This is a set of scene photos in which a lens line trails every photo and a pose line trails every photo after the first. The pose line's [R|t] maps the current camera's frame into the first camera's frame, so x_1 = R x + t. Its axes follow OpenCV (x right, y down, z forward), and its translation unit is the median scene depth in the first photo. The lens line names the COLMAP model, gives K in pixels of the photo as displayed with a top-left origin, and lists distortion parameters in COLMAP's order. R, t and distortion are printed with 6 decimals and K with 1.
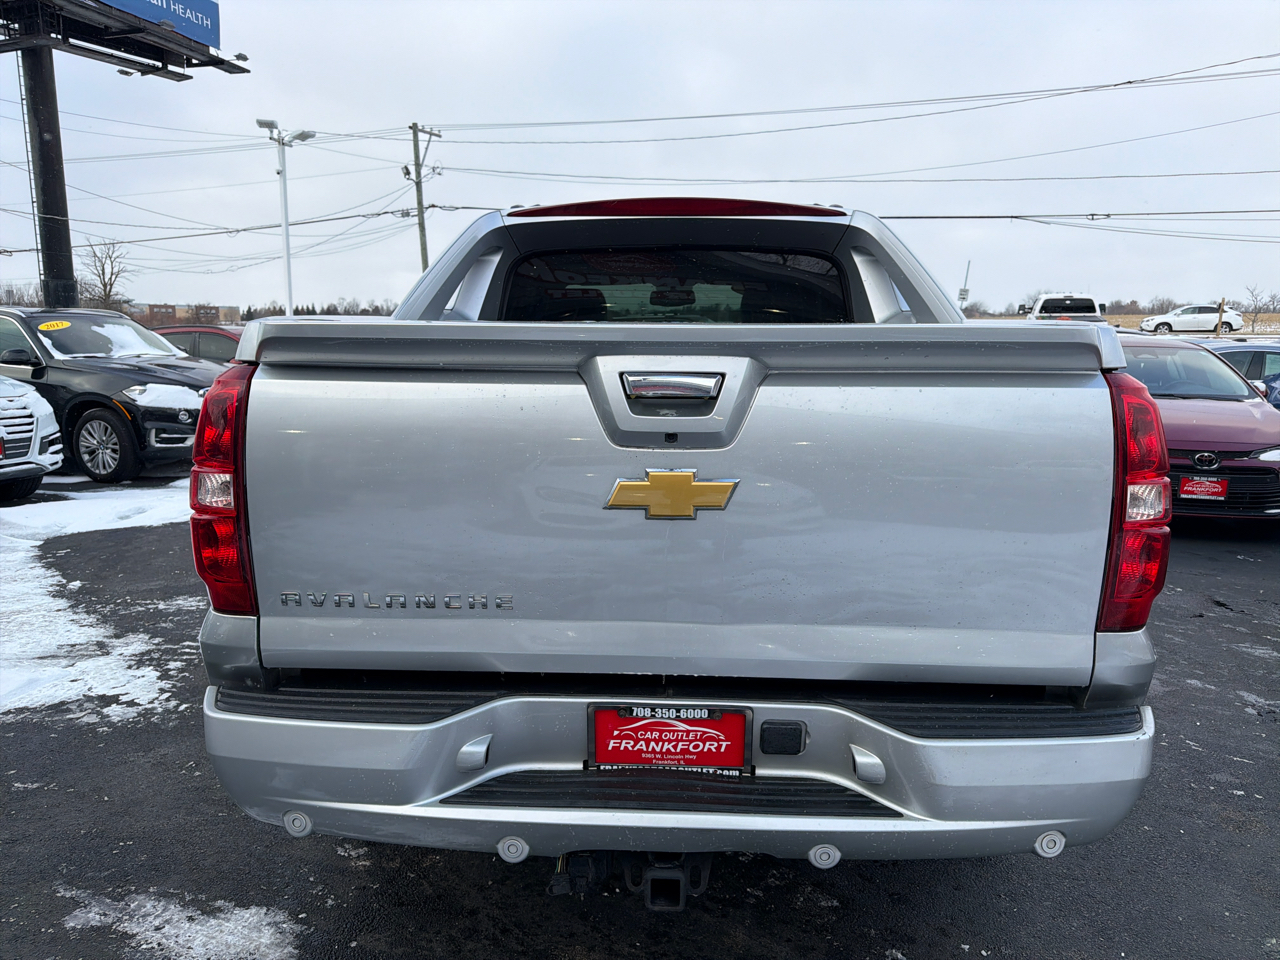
lens RADIAL K [[912.5, 0, 642.3], [0, 912.5, 485.6], [0, 0, 1]] dist [0.014427, -0.016432]
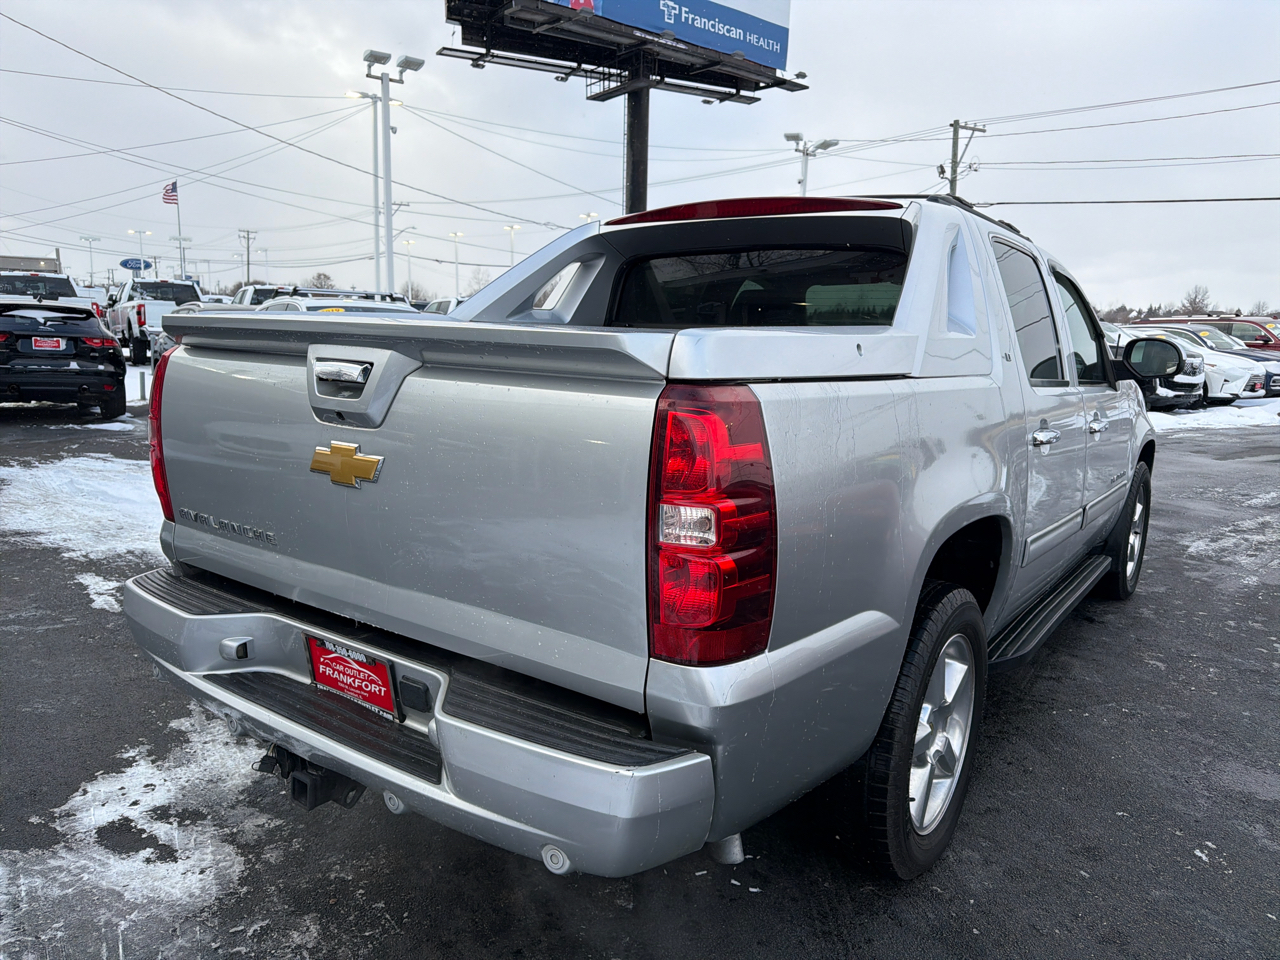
lens RADIAL K [[921.6, 0, 640.9], [0, 921.6, 475.1], [0, 0, 1]] dist [0.016449, -0.025560]
pose [[0.836786, 0.104632, -0.537440, 0.477761], [-0.112234, 0.993506, 0.018676, -0.020089], [0.535904, 0.044691, 0.843095, 0.095707]]
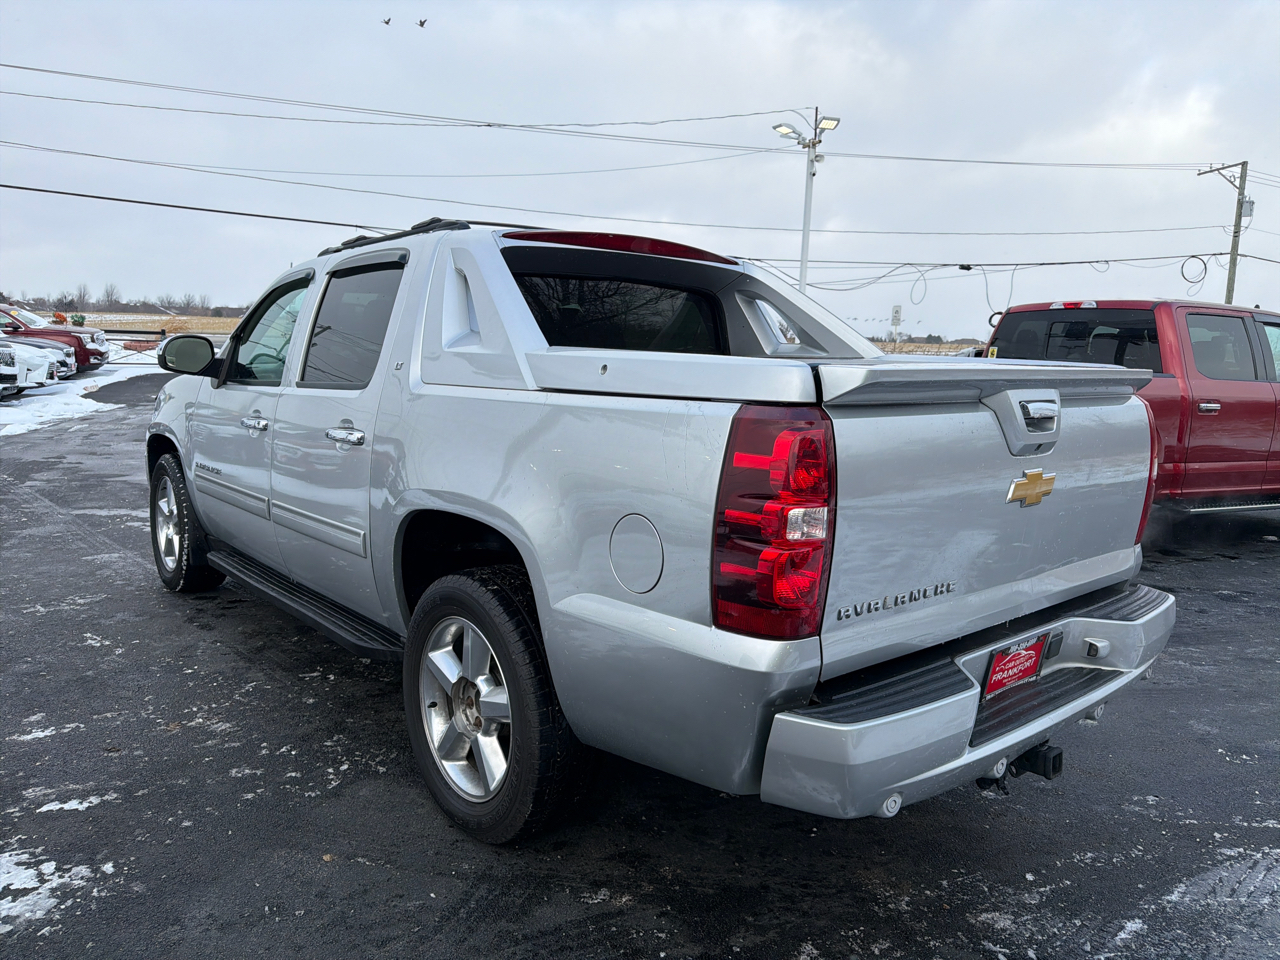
lens RADIAL K [[921.6, 0, 640.9], [0, 921.6, 475.1], [0, 0, 1]] dist [0.016449, -0.025560]
pose [[0.735037, -0.079058, 0.673402, -0.659459], [0.088214, 0.995888, 0.020630, -0.044276], [-0.672263, 0.044240, 0.738989, 0.168118]]
